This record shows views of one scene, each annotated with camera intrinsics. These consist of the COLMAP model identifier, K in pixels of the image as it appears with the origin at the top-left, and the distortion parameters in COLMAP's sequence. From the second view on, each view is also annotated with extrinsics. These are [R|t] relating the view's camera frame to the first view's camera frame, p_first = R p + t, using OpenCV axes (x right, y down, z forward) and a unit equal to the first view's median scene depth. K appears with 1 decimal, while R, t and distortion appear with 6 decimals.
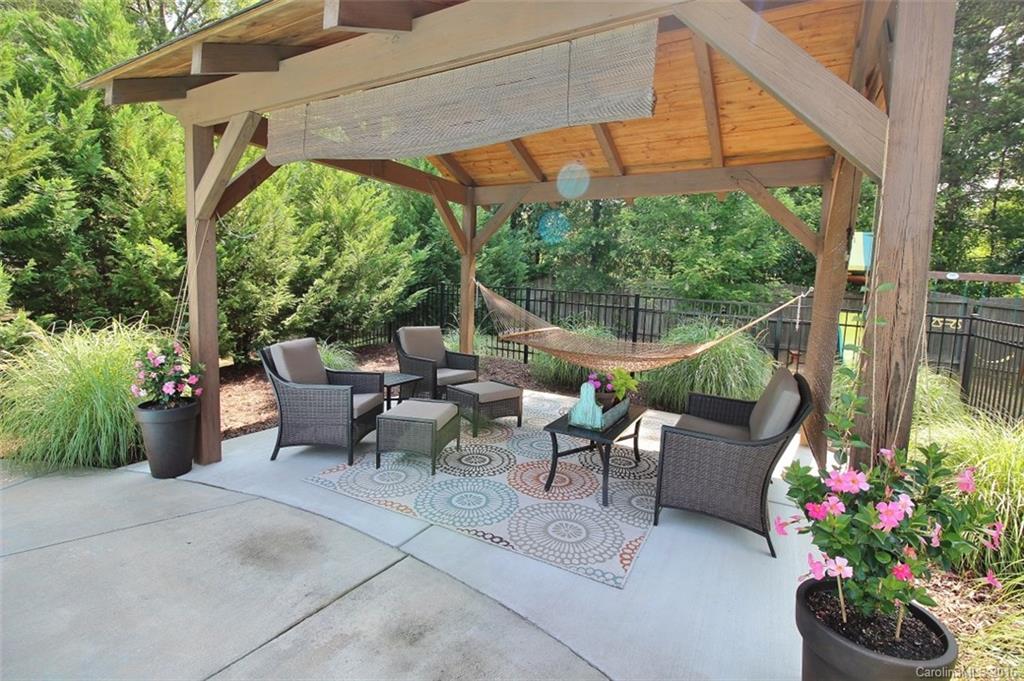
lens RADIAL K [[472.6, 0, 513.5], [0, 472.6, 339.4], [0, 0, 1]] dist [-0.001430, -0.011156]
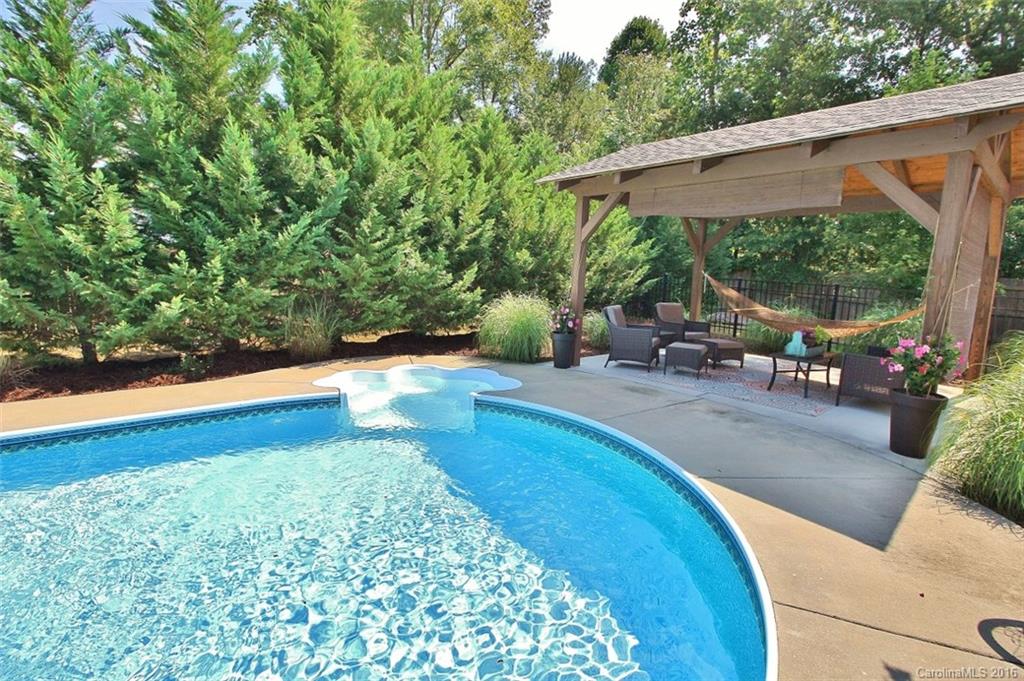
lens RADIAL K [[472.6, 0, 509.5], [0, 472.6, 336.4], [0, 0, 1]] dist [-0.001430, -0.011156]
pose [[0.934604, 0.051035, -0.352008, -0.098546], [-0.047350, 0.998696, 0.019076, 0.054627], [0.352523, -0.001161, 0.935802, -0.441951]]
